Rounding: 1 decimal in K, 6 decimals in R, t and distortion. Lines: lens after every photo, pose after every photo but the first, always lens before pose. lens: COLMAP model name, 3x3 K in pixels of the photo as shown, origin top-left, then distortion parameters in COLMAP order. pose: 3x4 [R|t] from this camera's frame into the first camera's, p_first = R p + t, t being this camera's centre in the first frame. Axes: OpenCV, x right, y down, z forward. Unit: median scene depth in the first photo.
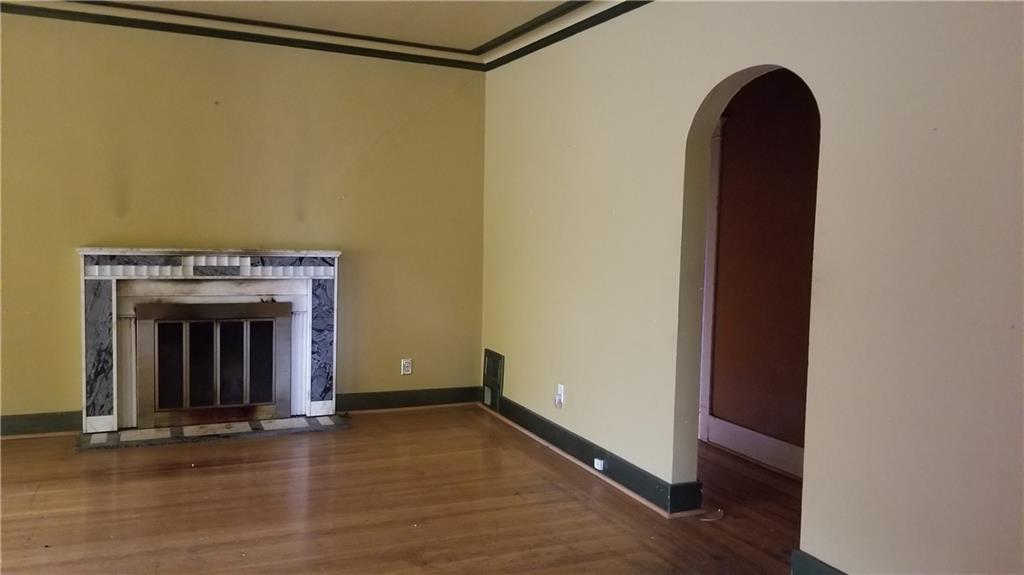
lens RADIAL K [[785.9, 0, 522.5], [0, 785.9, 285.1], [0, 0, 1]] dist [0.059781, -0.120703]
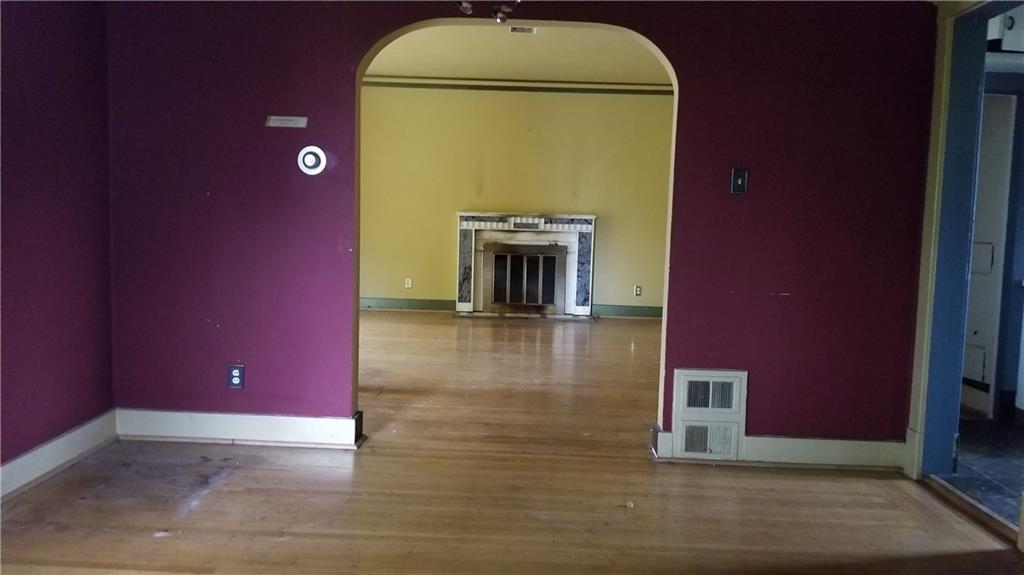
lens RADIAL K [[799.0, 0, 516.5], [0, 799.0, 284.1], [0, 0, 1]] dist [0.082205, -0.125034]
pose [[0.902452, 0.039238, -0.429000, 0.359636], [-0.034015, 0.999224, 0.019838, 0.076501], [0.429446, -0.003311, 0.903086, -0.608552]]
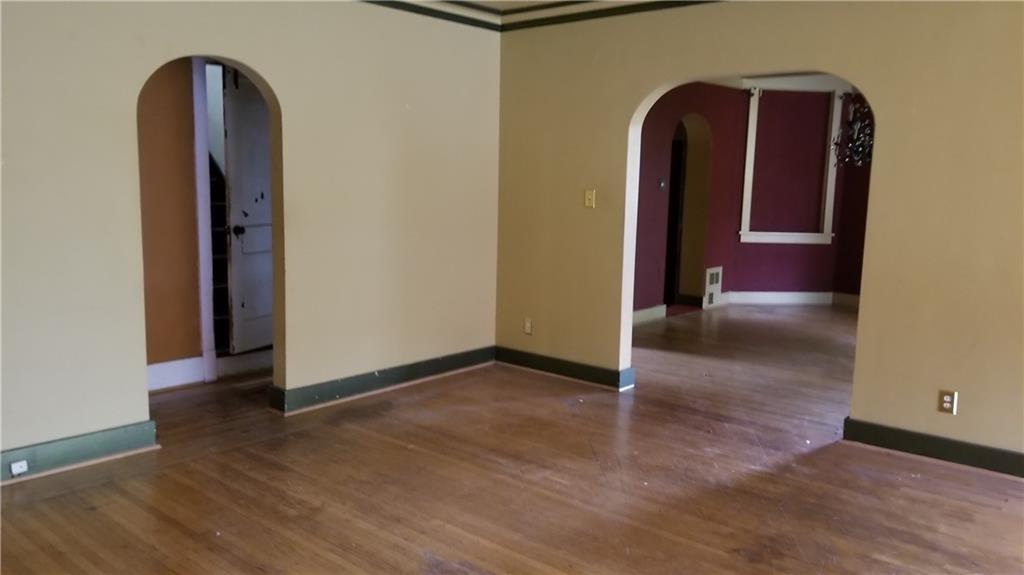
lens RADIAL K [[799.0, 0, 516.5], [0, 799.0, 284.1], [0, 0, 1]] dist [0.082205, -0.125034]
pose [[-0.429476, -0.158526, 0.889056, -0.735826], [0.022636, 0.982273, 0.186082, -0.095051], [-0.902794, 0.100043, -0.418275, 0.736824]]
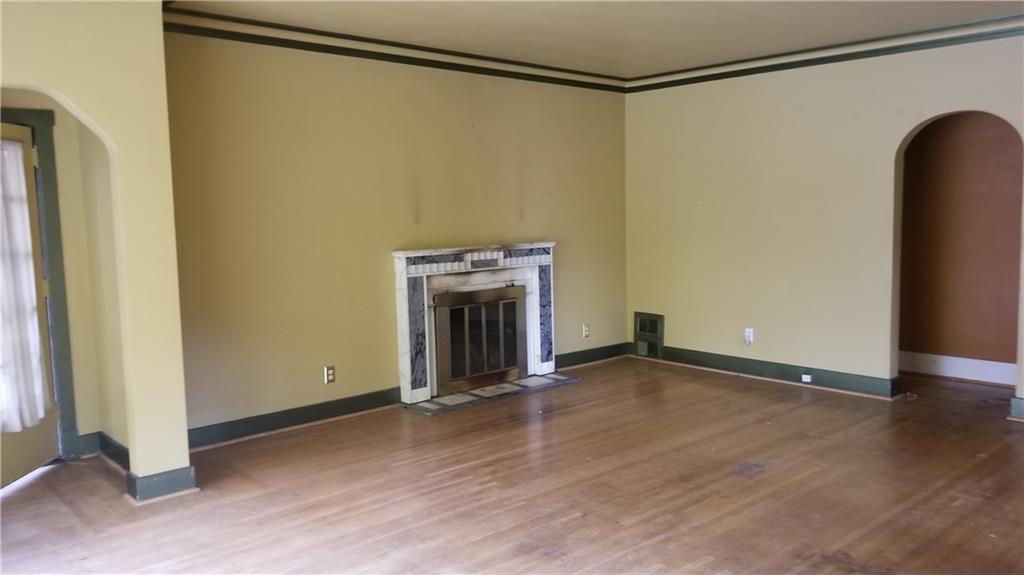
lens RADIAL K [[799.0, 0, 516.5], [0, 799.0, 284.1], [0, 0, 1]] dist [0.082205, -0.125034]
pose [[0.949639, -0.073496, 0.304606, -0.722300], [0.063943, 0.997101, 0.041234, -0.034368], [-0.306753, -0.019680, 0.951586, -0.205646]]
